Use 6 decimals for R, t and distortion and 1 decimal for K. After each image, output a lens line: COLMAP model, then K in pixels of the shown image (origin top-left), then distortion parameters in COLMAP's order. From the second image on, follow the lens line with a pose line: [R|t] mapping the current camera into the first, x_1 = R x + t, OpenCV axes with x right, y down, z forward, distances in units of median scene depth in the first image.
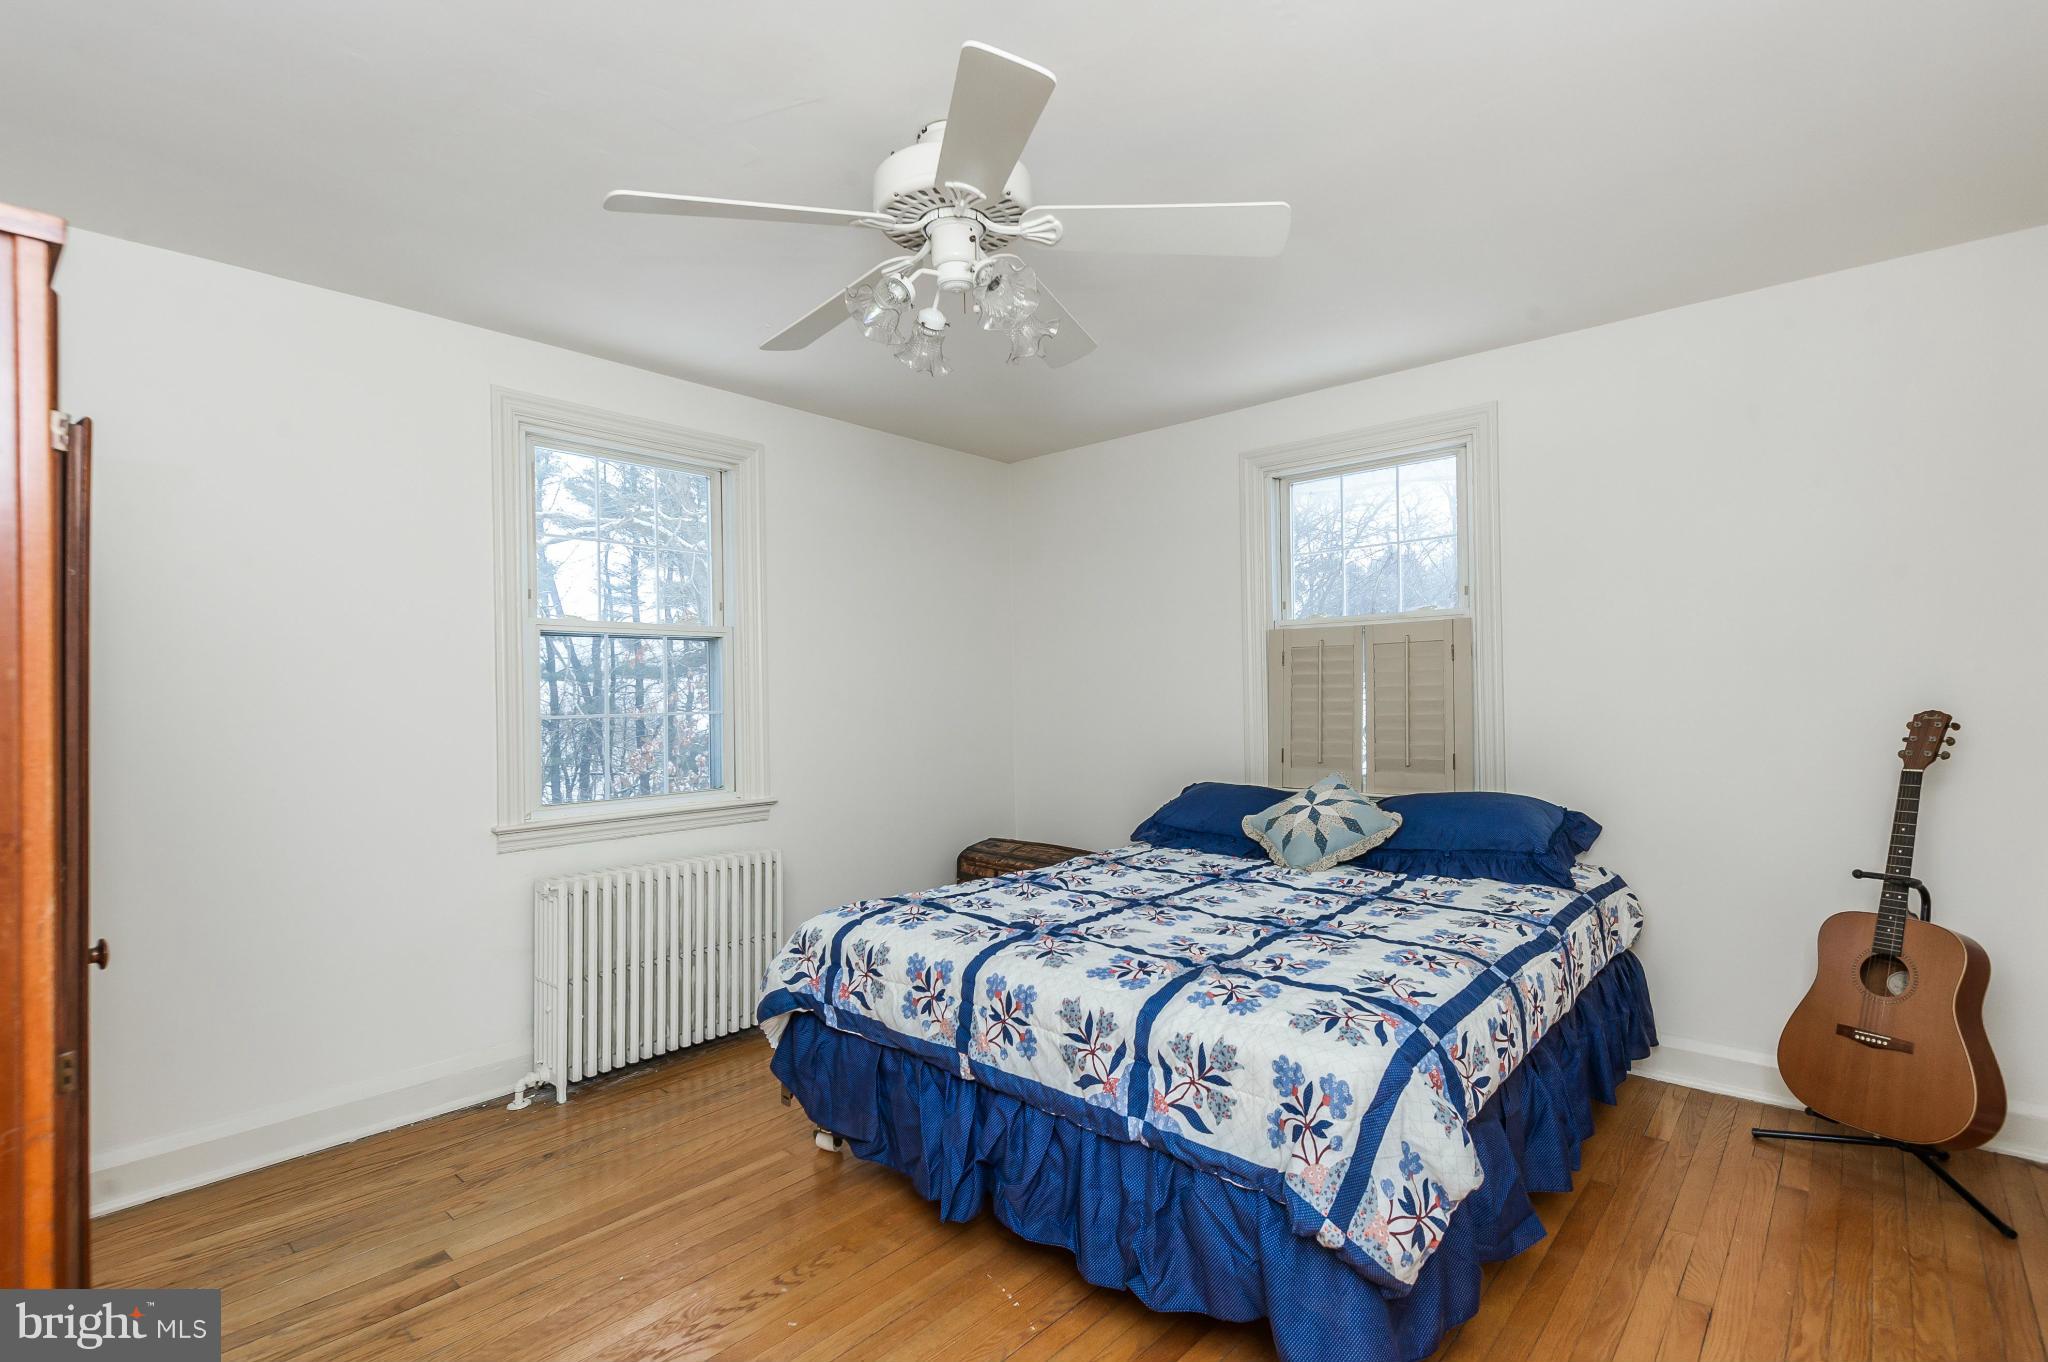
lens RADIAL K [[958.8, 0, 998.3], [0, 958.8, 706.4], [0, 0, 1]] dist [0.036099, -0.000165]
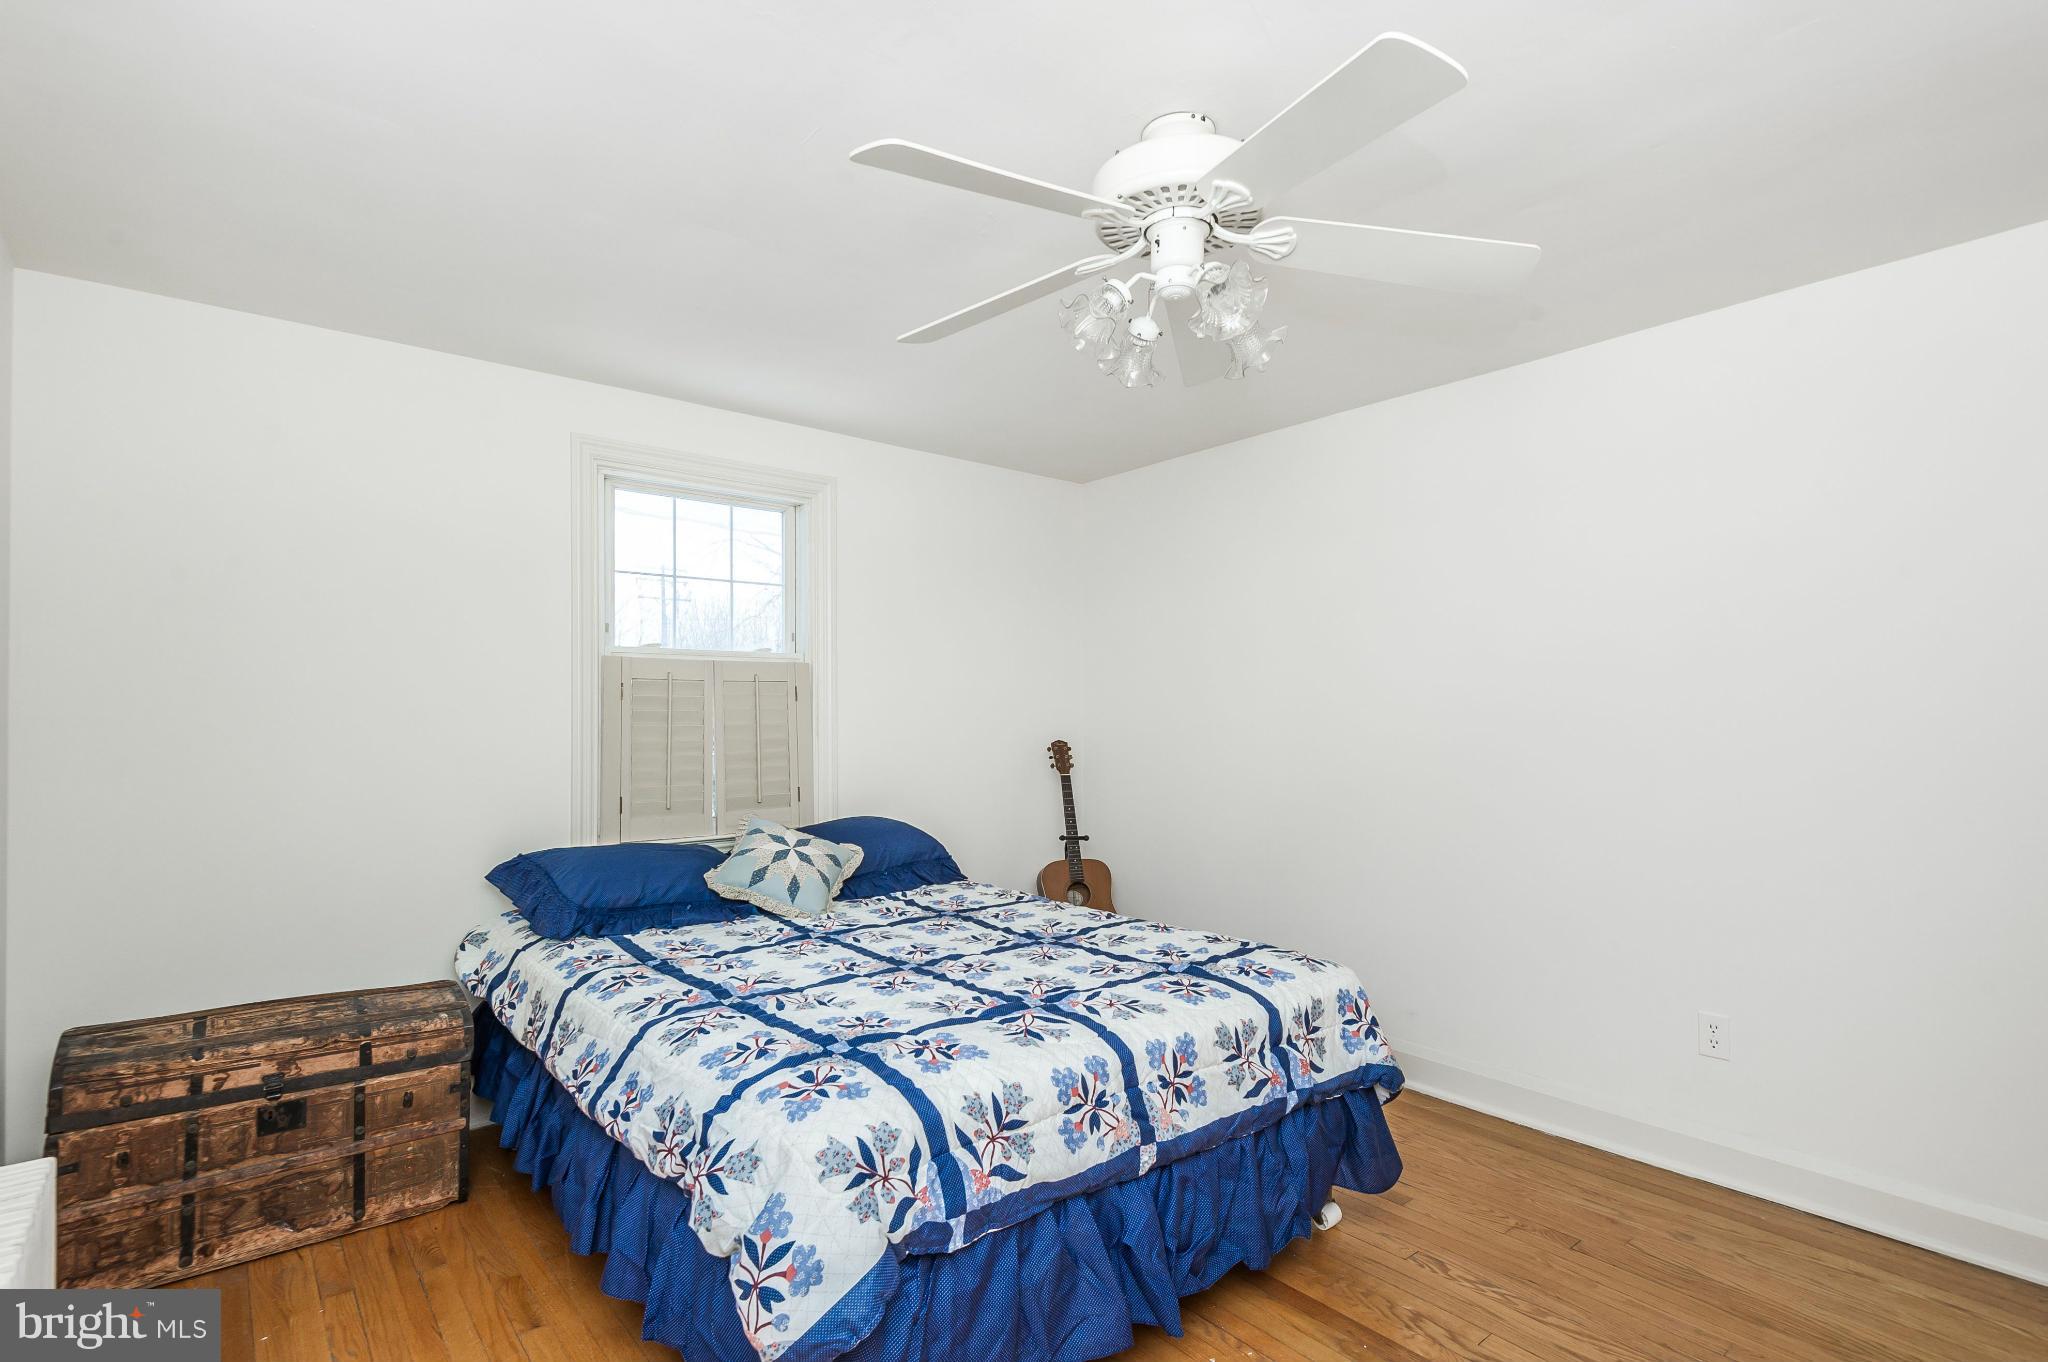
lens RADIAL K [[1063.4, 0, 1022.6], [0, 1063.4, 645.7], [0, 0, 1]] dist [0.001548, -0.000158]
pose [[0.123247, 0.075105, 0.989530, -0.919041], [0.023055, 0.996646, -0.078516, -0.013309], [-0.992108, 0.032490, 0.121102, 0.874925]]
